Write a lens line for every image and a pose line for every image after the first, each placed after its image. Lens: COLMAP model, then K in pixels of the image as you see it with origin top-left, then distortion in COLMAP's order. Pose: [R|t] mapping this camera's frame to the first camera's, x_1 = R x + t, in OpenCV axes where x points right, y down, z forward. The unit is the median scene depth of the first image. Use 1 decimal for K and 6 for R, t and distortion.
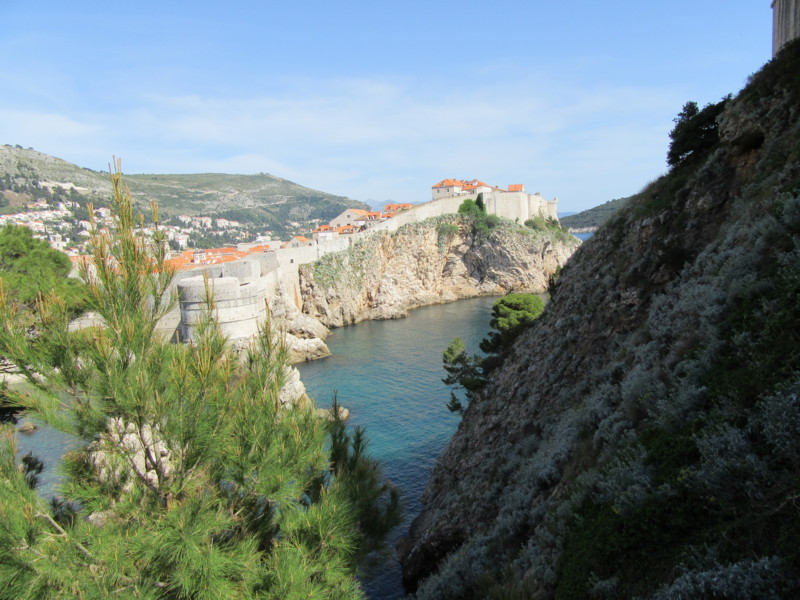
lens RADIAL K [[596.7, 0, 401.0], [0, 596.7, 300.7], [0, 0, 1]] dist [0.002740, 0.006372]
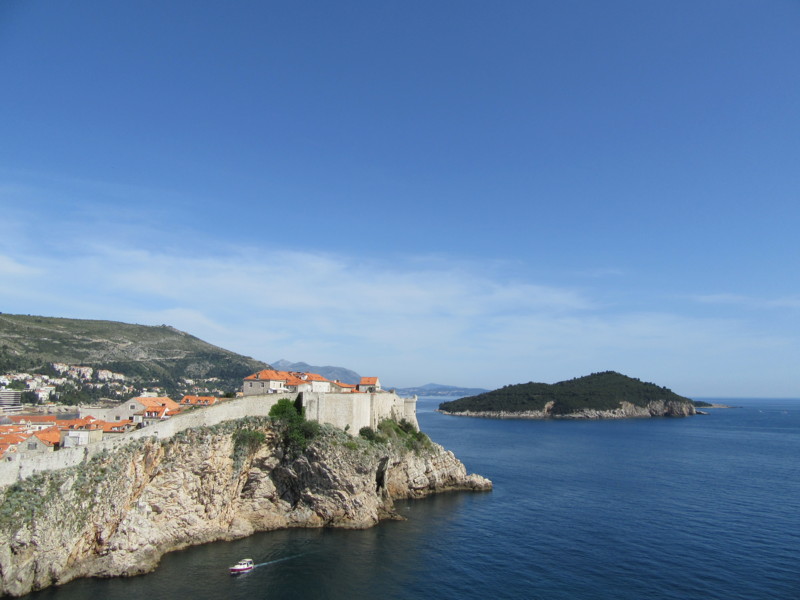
lens RADIAL K [[596.7, 0, 399.5], [0, 596.7, 295.2], [0, 0, 1]] dist [0.002740, 0.006372]
pose [[0.986643, 0.098653, 0.129628, 0.144323], [-0.058001, 0.956363, -0.286367, -0.081448], [-0.152222, 0.275024, 0.949311, 0.178637]]
